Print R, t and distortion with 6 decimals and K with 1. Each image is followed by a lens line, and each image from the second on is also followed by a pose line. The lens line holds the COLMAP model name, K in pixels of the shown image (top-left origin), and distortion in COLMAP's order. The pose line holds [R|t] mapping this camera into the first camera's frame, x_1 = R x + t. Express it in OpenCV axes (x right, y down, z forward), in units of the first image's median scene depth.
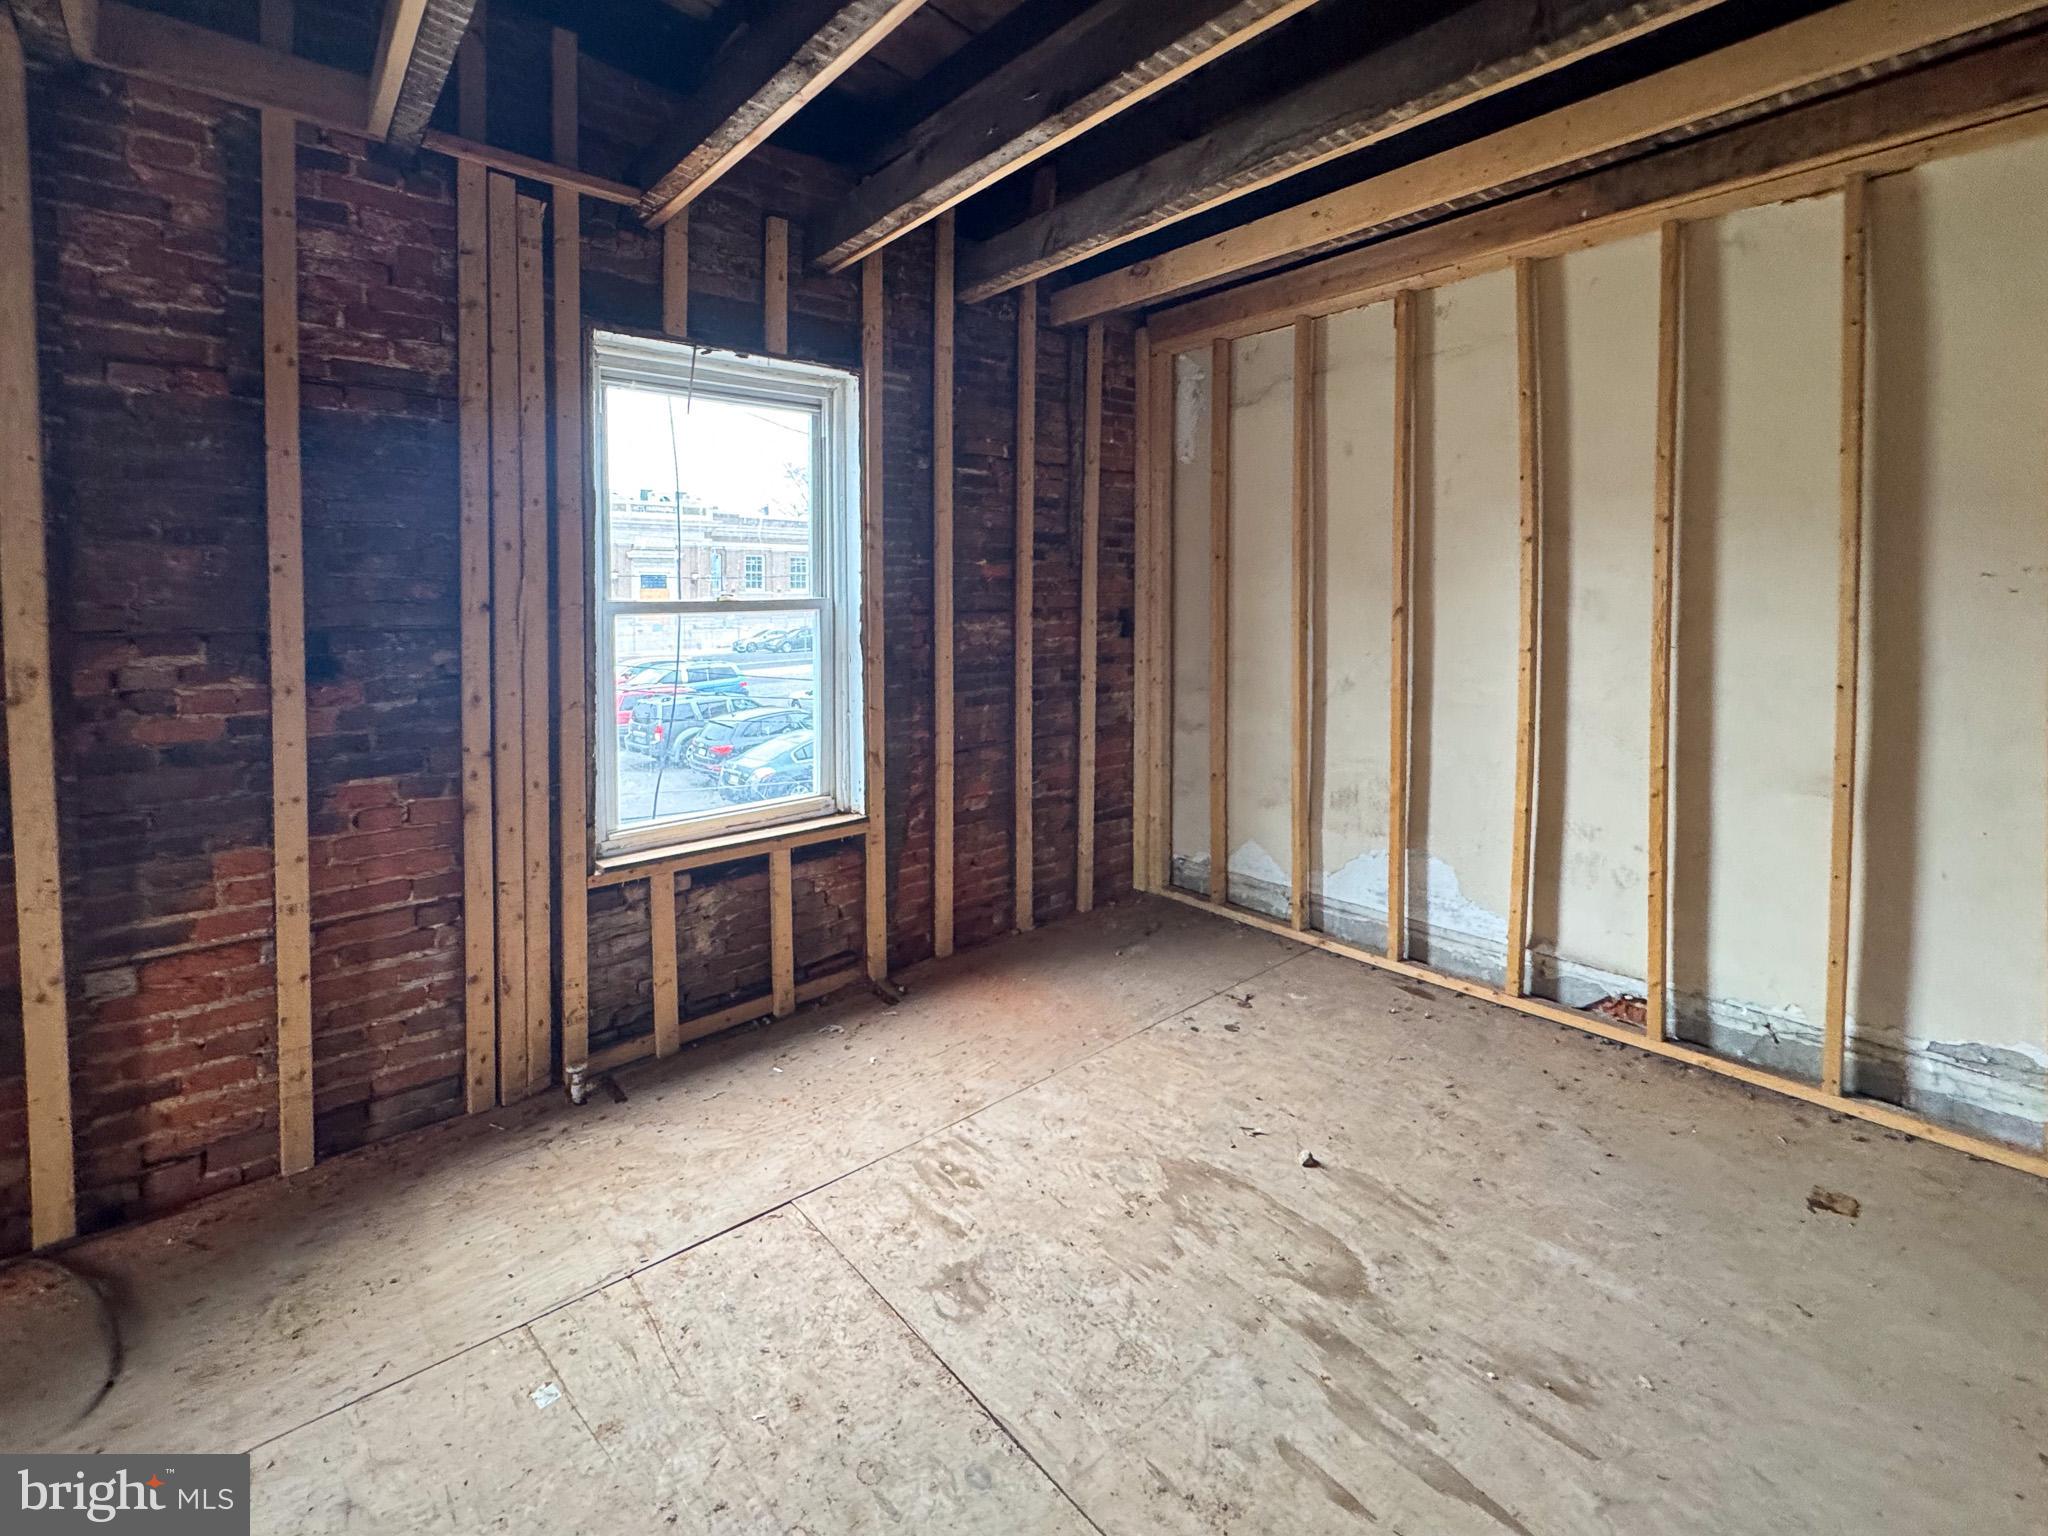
lens RADIAL K [[905.1, 0, 1059.5], [0, 905.1, 766.9], [0, 0, 1]] dist [-0.003045, 0.000089]
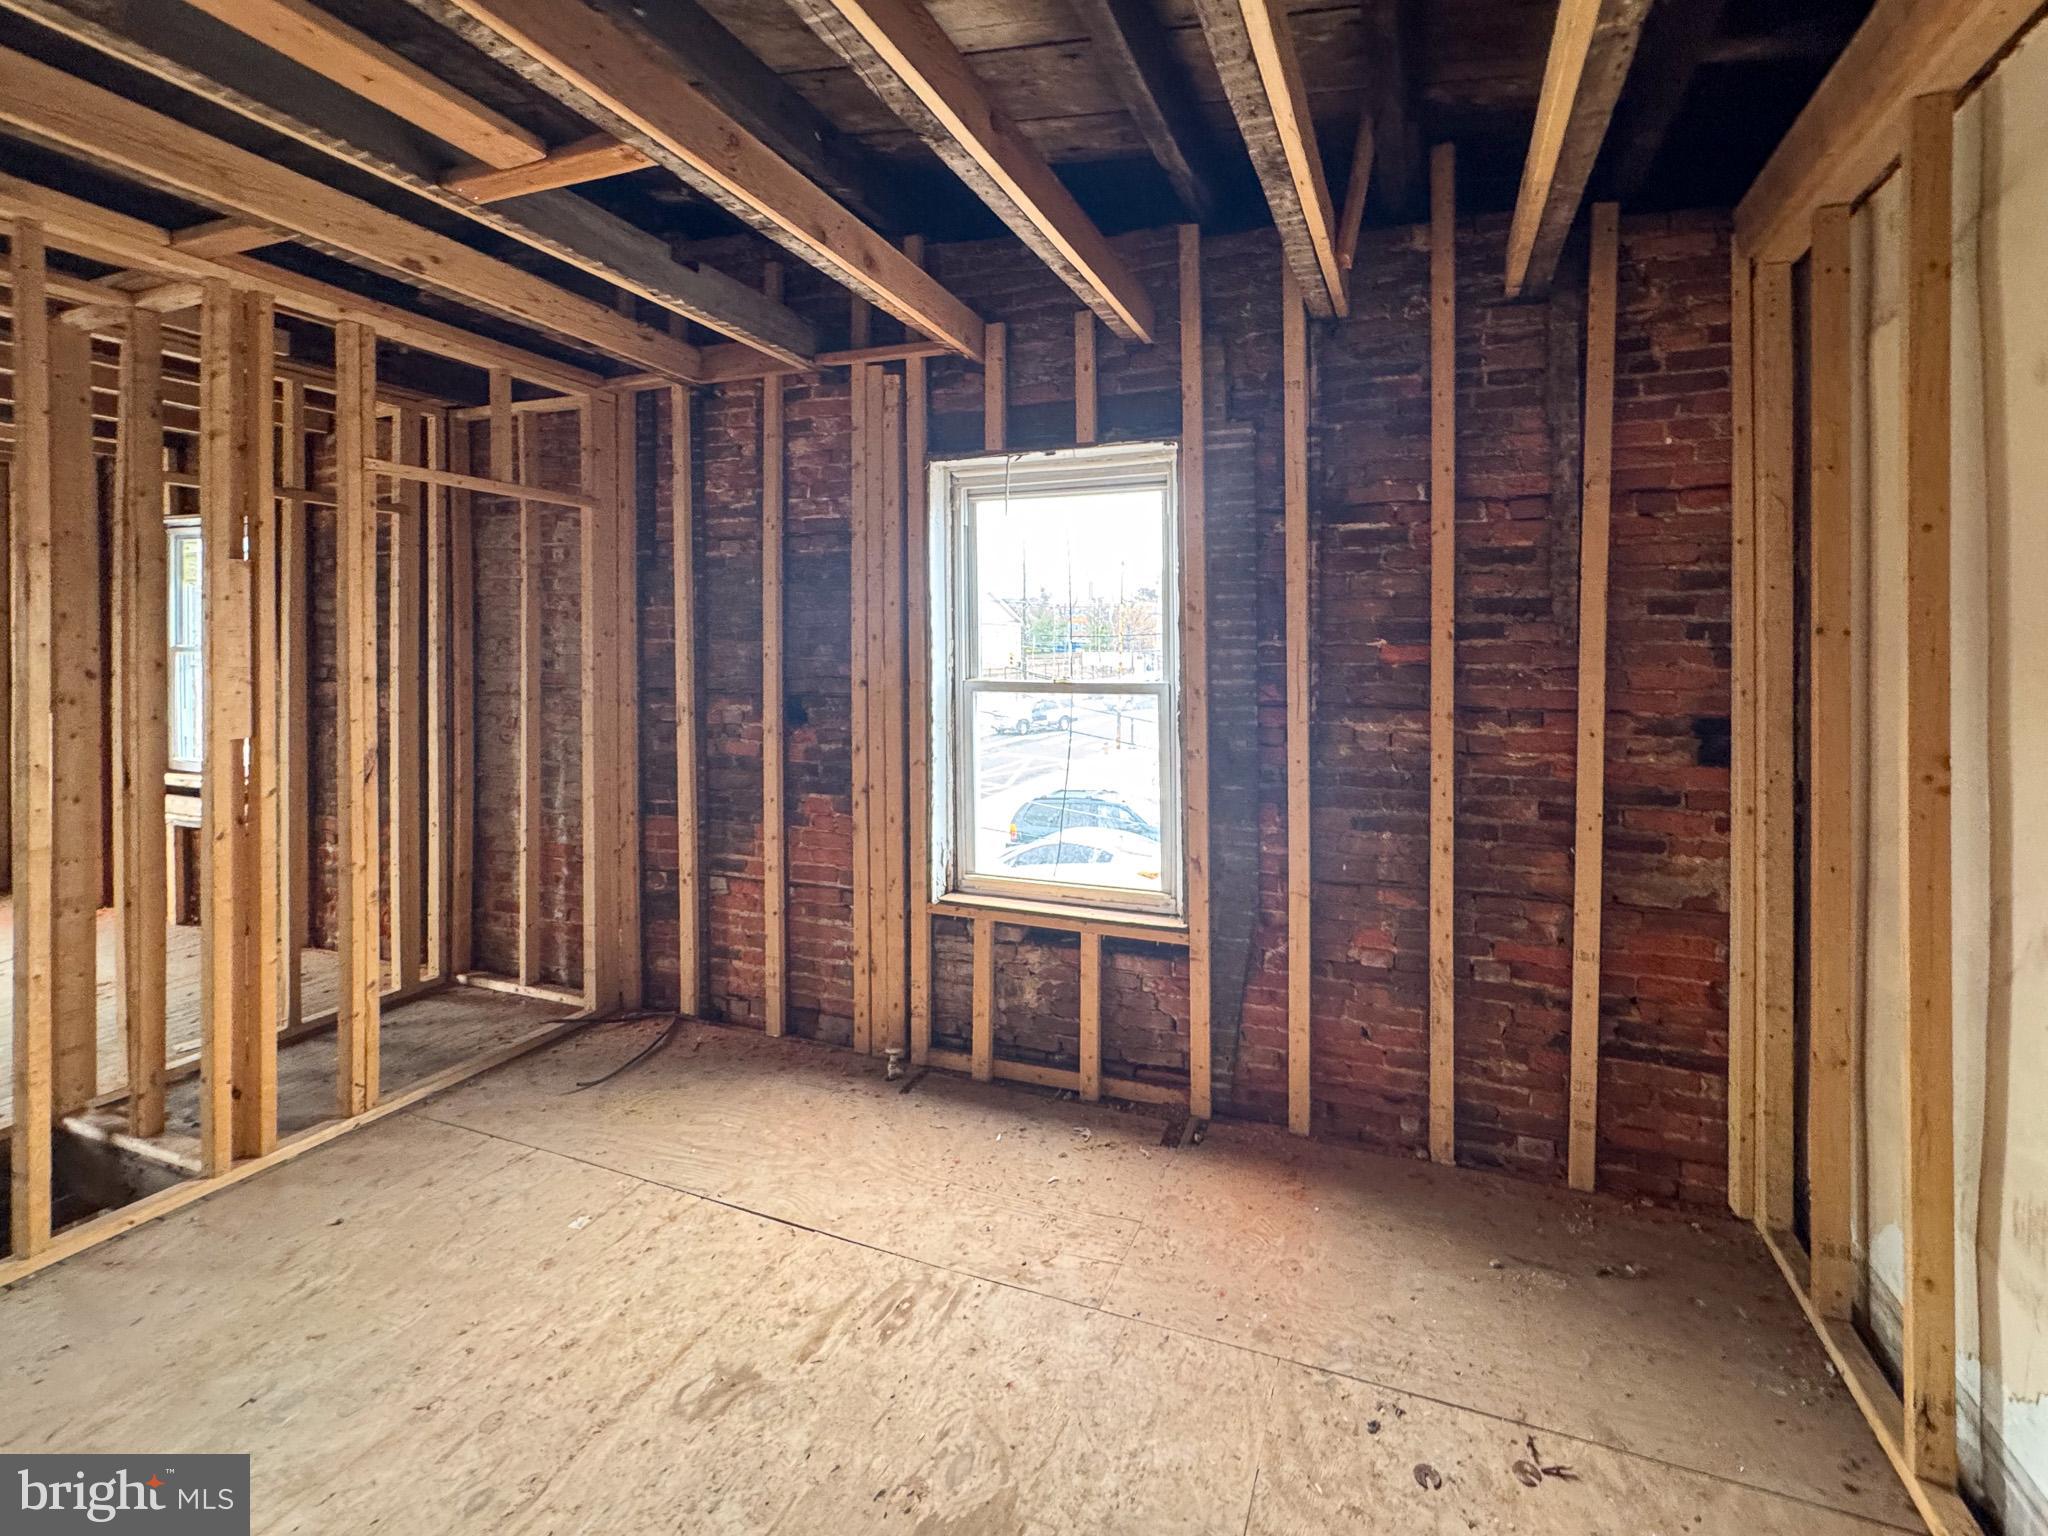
lens RADIAL K [[905.1, 0, 1059.5], [0, 905.1, 766.9], [0, 0, 1]] dist [-0.003045, 0.000089]
pose [[0.447911, 0.122511, -0.885645, 0.586439], [-0.178715, 0.982845, 0.045573, -0.138778], [0.876035, 0.137865, 0.462121, 0.540016]]
